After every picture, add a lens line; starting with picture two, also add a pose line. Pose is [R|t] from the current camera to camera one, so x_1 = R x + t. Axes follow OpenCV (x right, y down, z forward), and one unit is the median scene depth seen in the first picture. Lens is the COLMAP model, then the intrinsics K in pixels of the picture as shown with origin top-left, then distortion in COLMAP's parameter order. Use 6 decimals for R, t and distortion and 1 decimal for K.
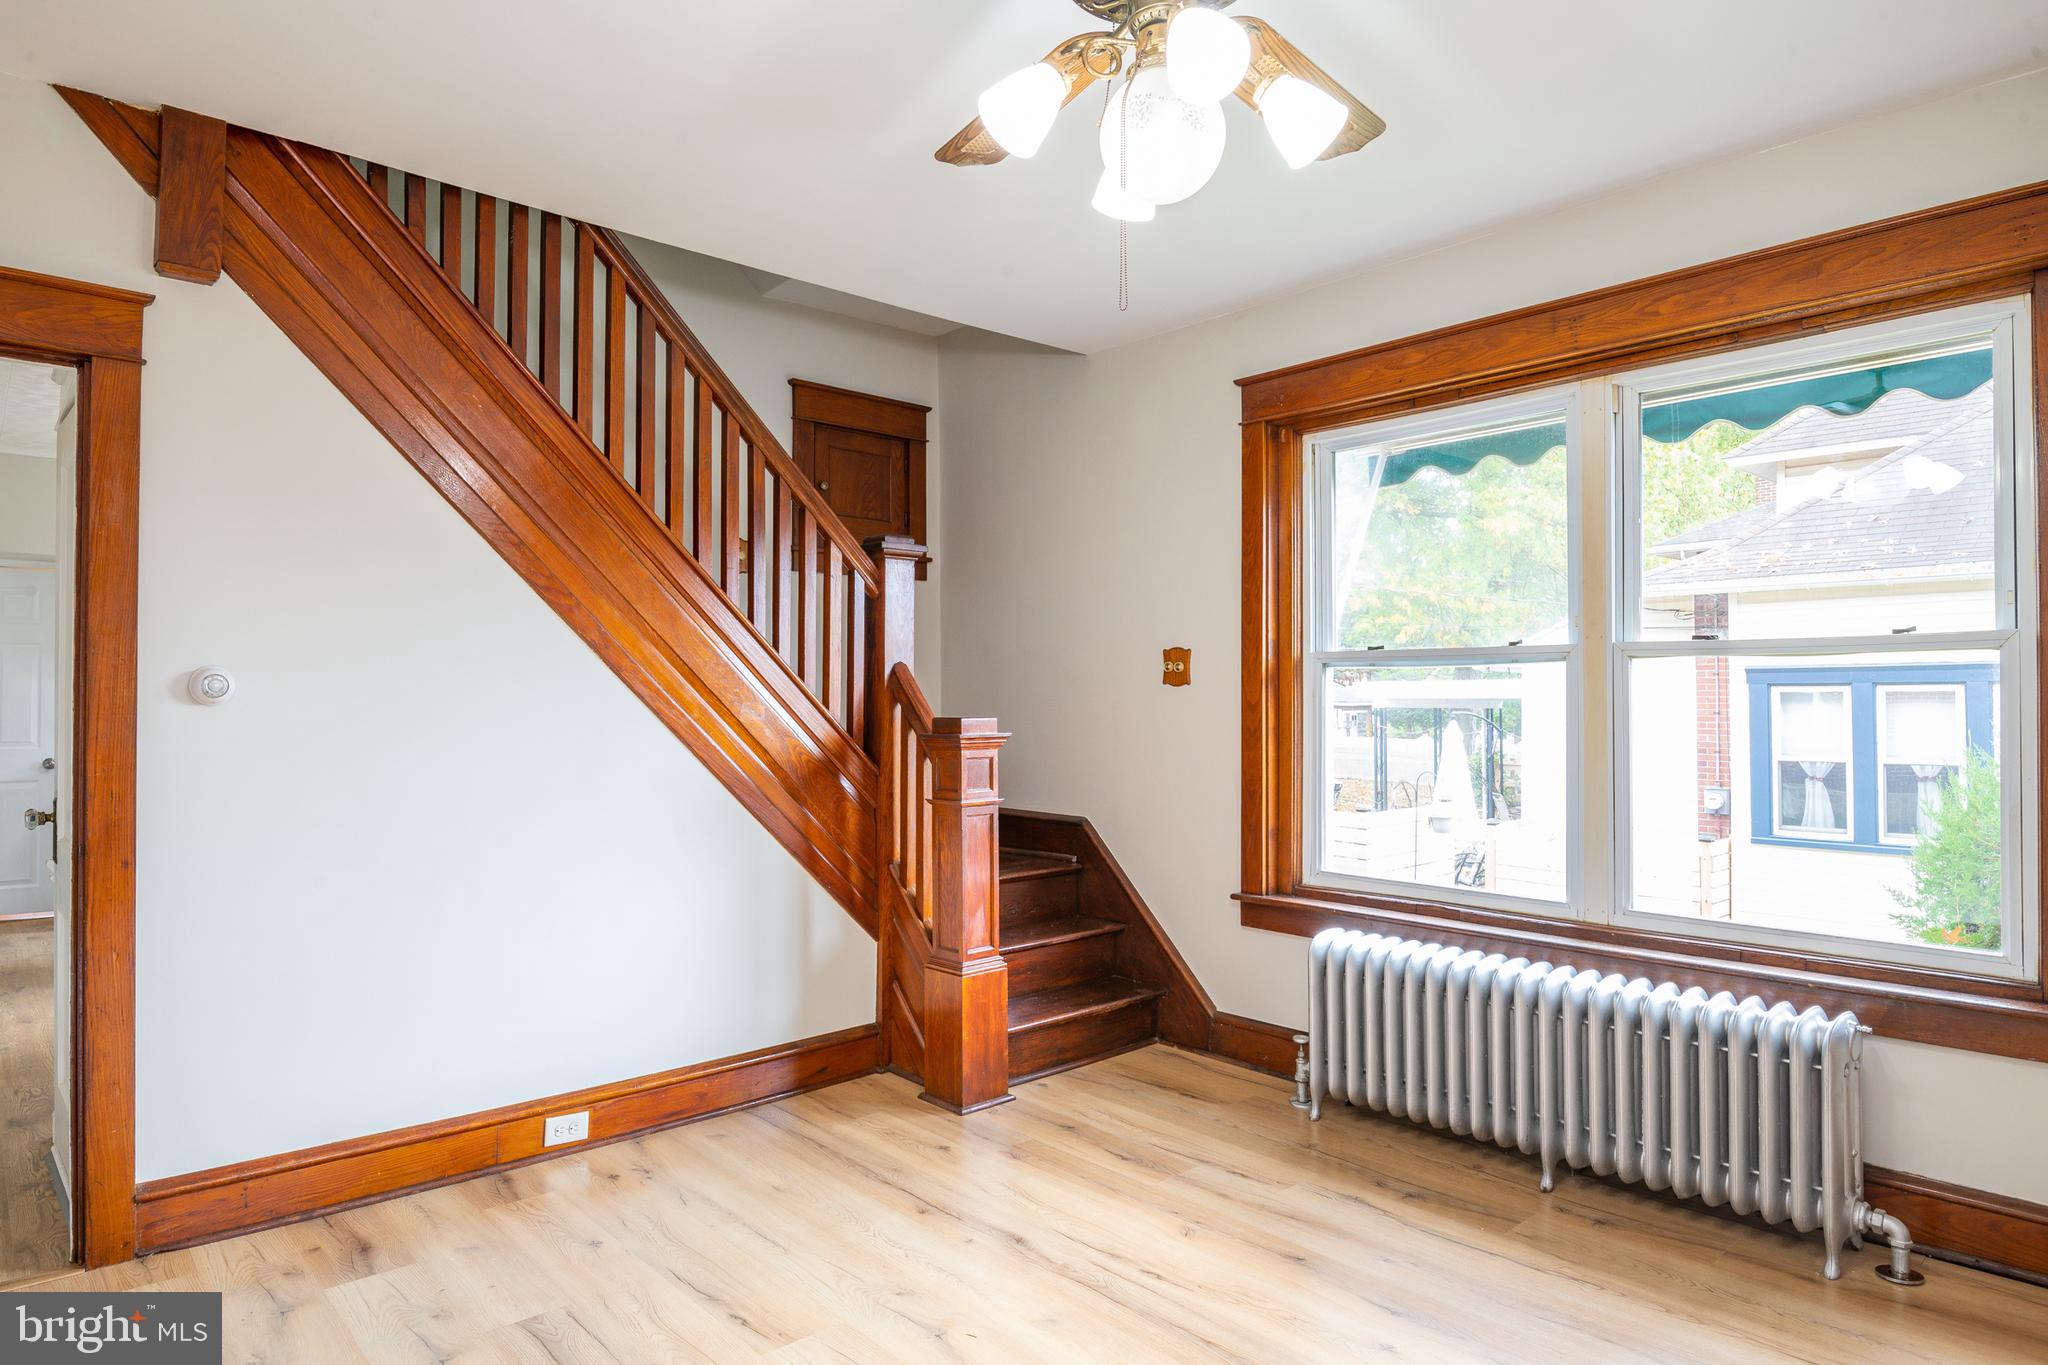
lens RADIAL K [[1192.9, 0, 994.6], [0, 1192.9, 685.1], [0, 0, 1]] dist [0.003274, -0.027586]
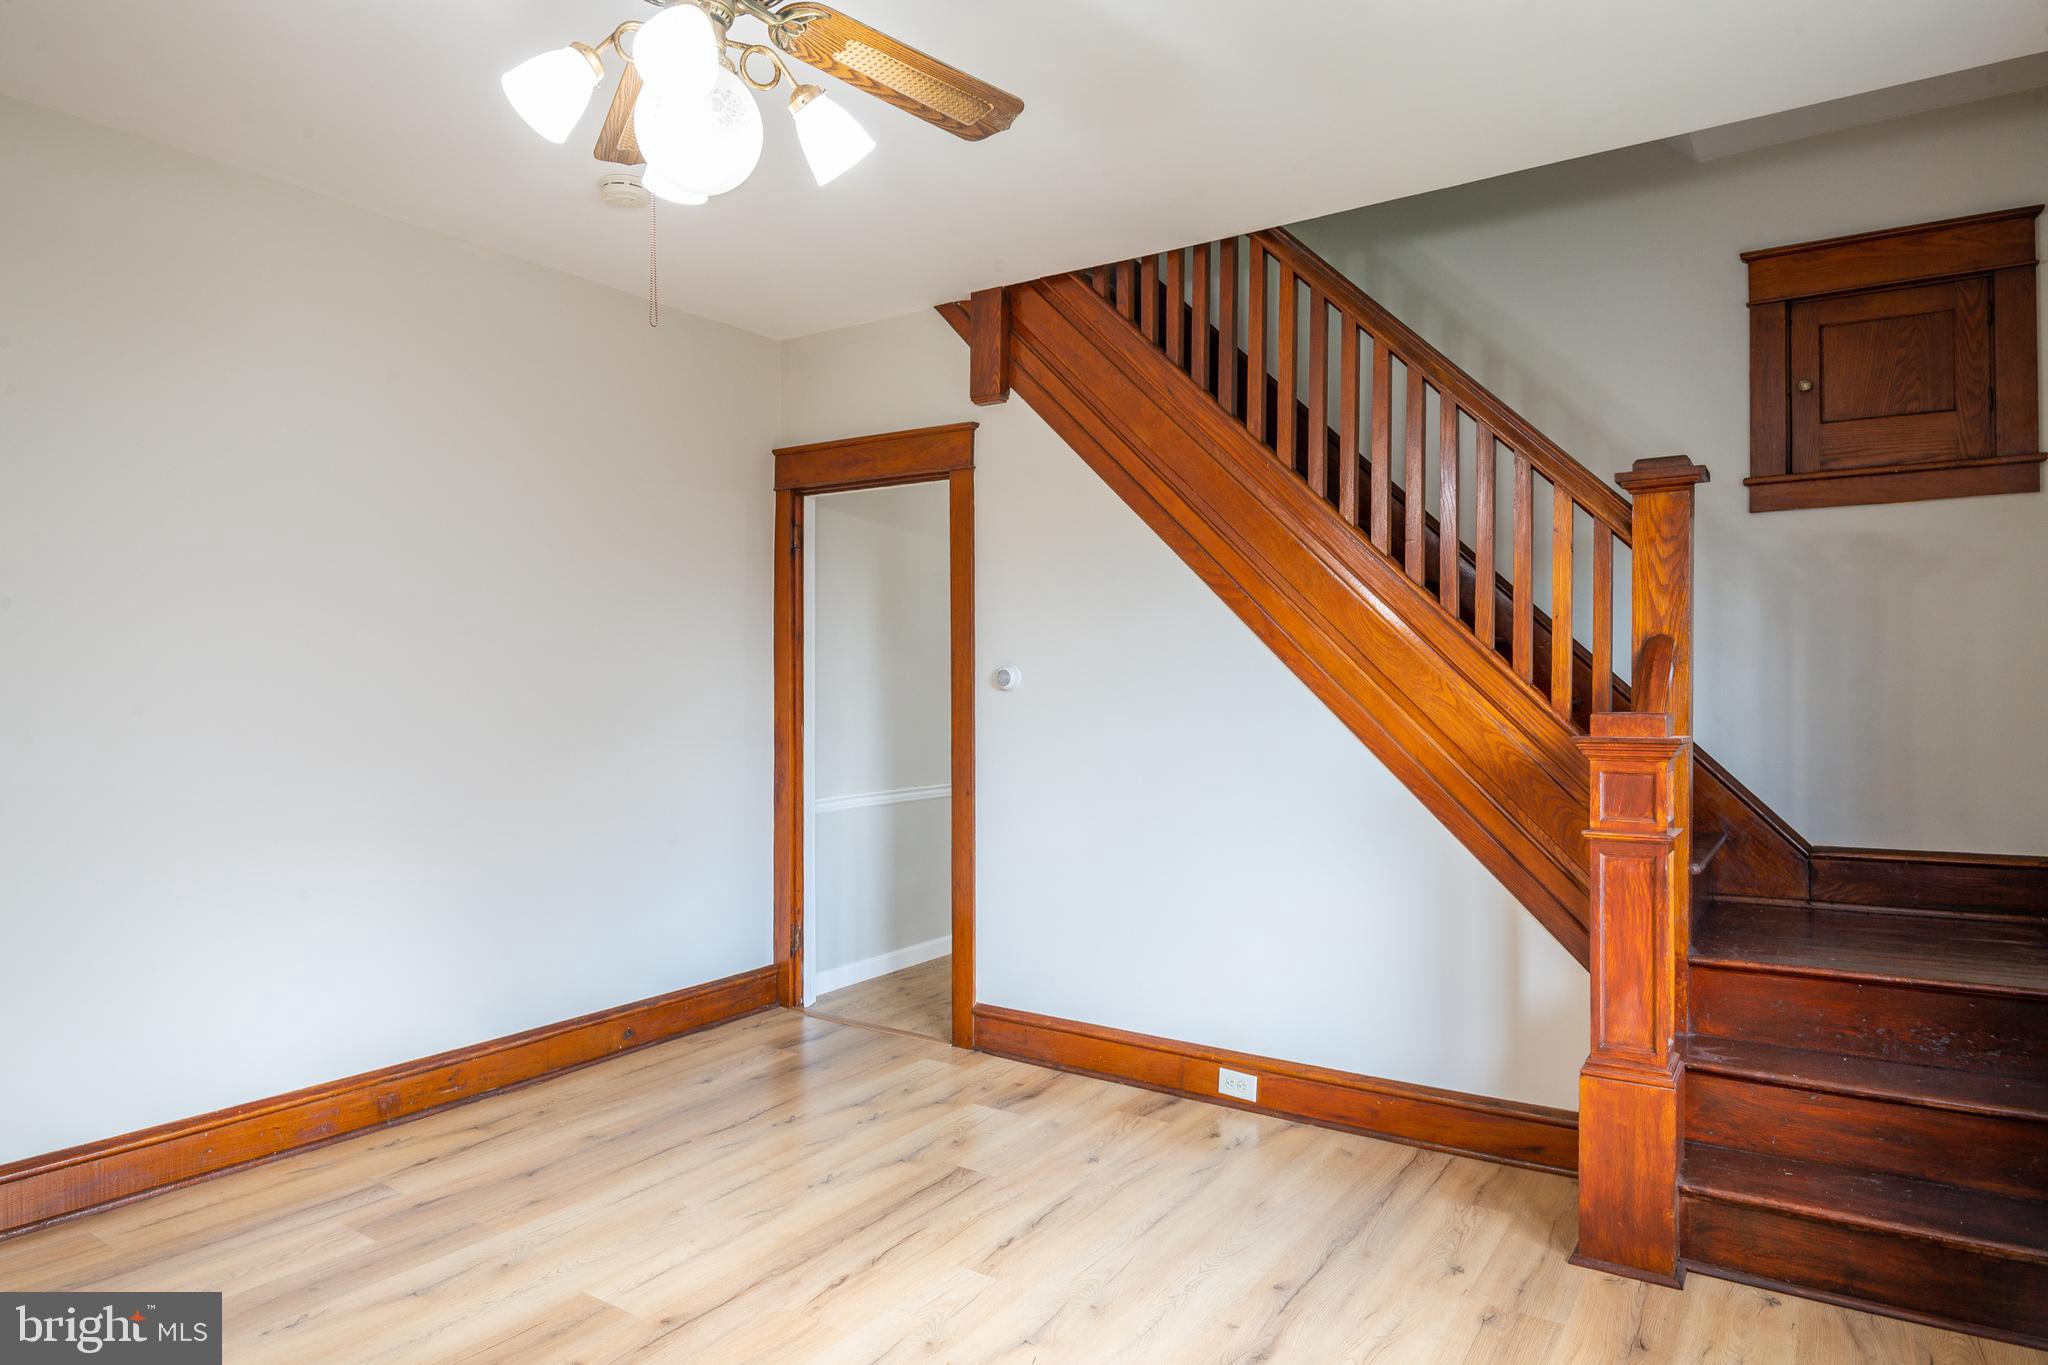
lens RADIAL K [[1192.9, 0, 994.6], [0, 1192.9, 685.1], [0, 0, 1]] dist [0.003274, -0.027586]
pose [[0.233167, 0.001313, -0.972436, 0.641697], [0.013781, 0.999894, 0.004655, 0.002227], [0.972339, -0.014486, 0.233125, 0.540753]]
